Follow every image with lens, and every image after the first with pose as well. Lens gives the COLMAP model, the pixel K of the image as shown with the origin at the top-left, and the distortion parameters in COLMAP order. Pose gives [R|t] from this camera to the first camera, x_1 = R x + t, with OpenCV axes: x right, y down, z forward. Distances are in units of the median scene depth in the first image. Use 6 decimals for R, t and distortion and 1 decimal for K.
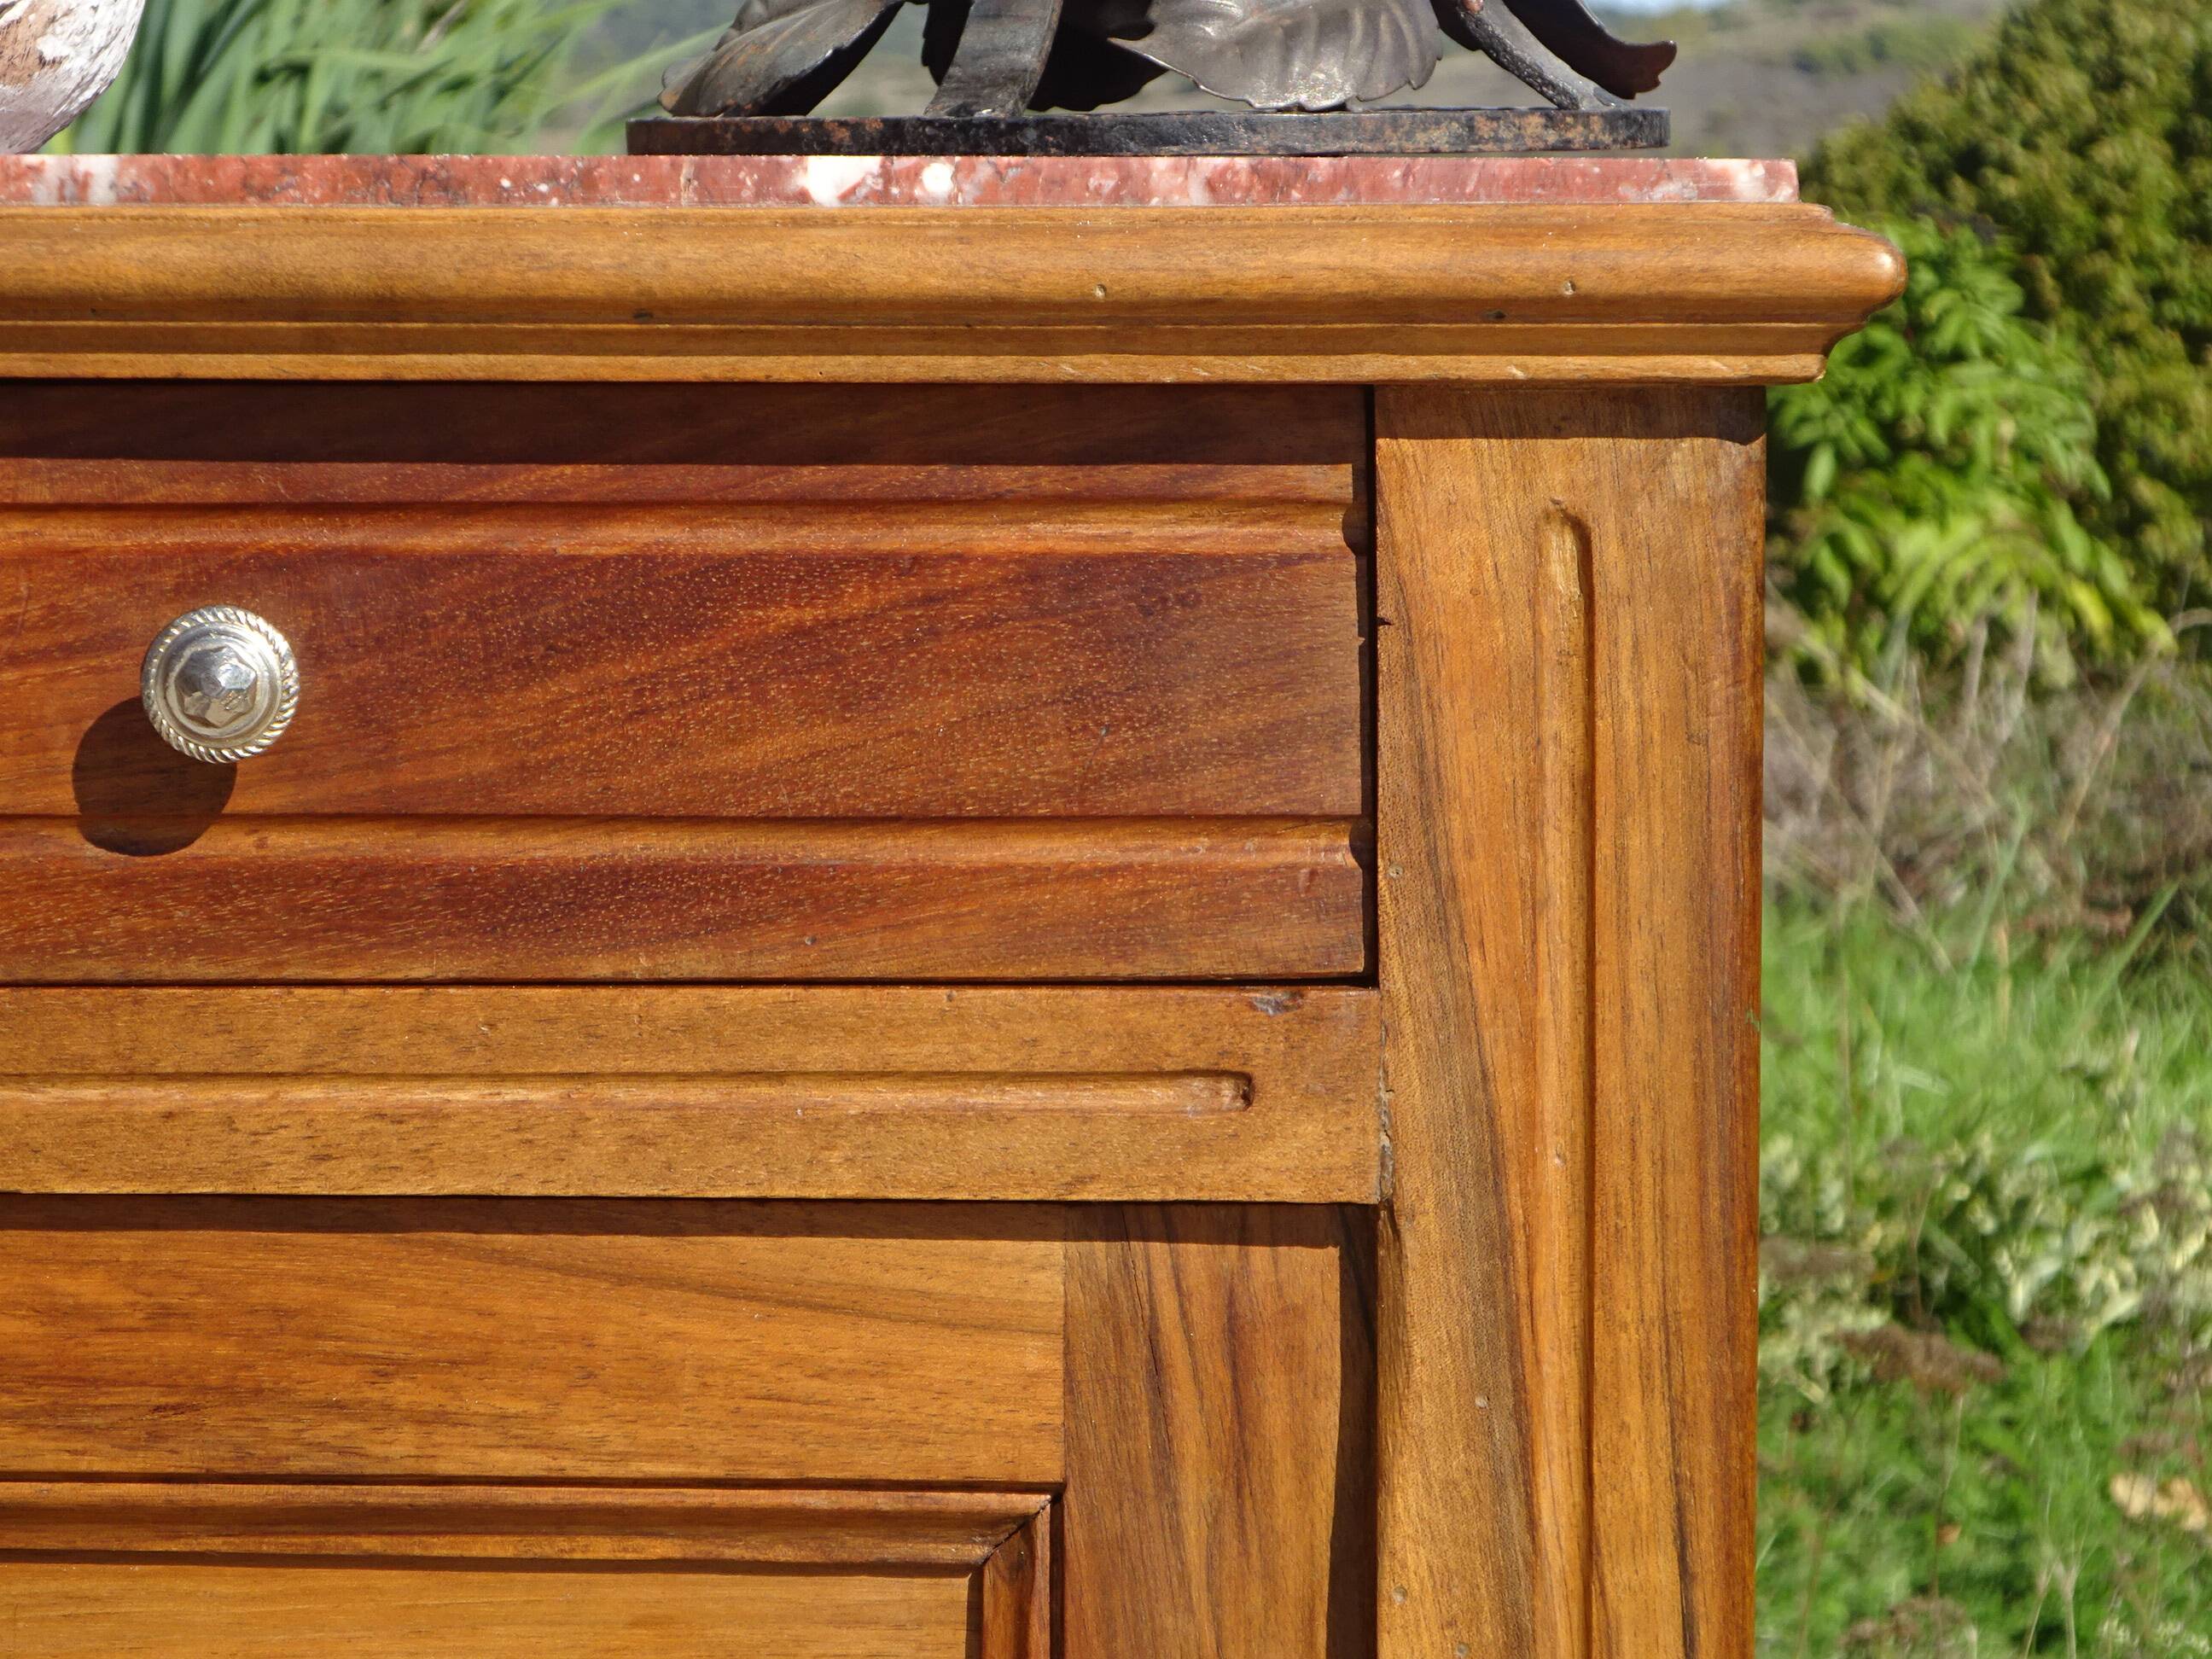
lens RADIAL K [[5859.3, 0, 1186.1], [0, 5859.3, 787.6], [0, 0, 1]] dist [-0.004439, 0.000000]
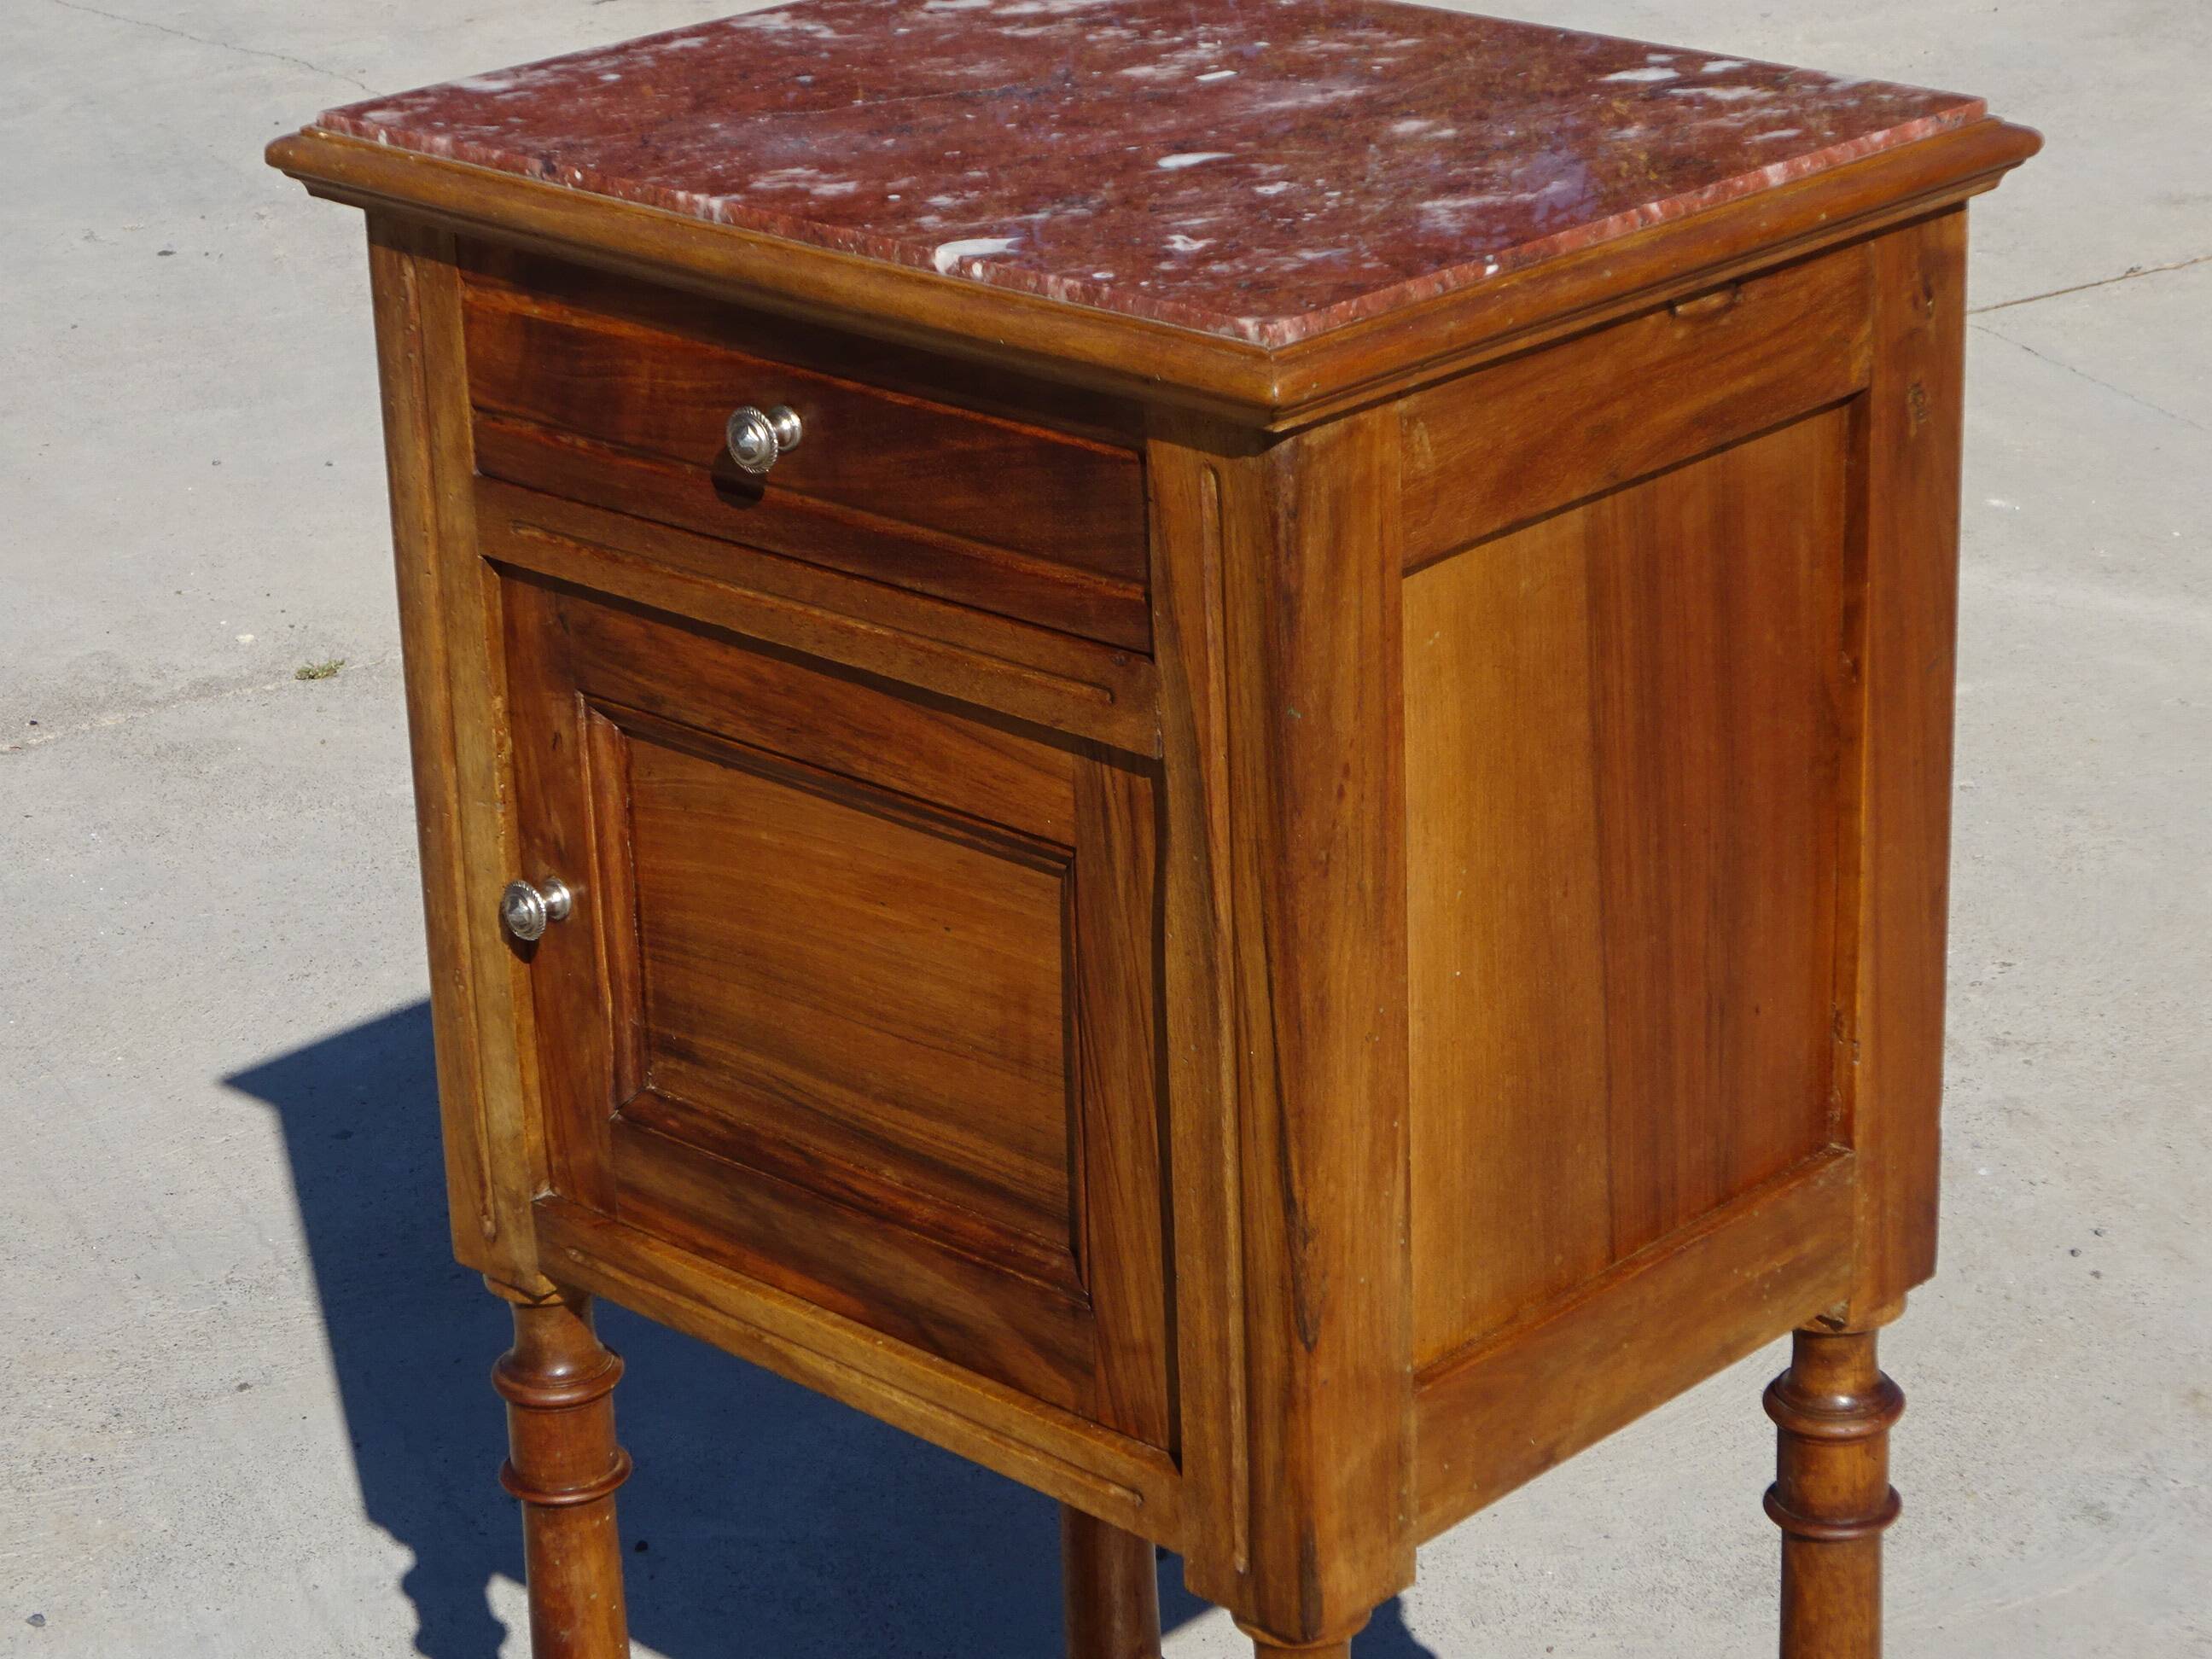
lens RADIAL K [[4969.9, 0, 1141.8], [0, 4969.9, 841.3], [0, 0, 1]] dist [0.002600, 0.000000]
pose [[0.755757, 0.216264, -0.618112, 1.154760], [-0.029954, 0.954323, 0.297272, -0.439243], [0.654167, -0.206151, 0.727714, -0.328539]]
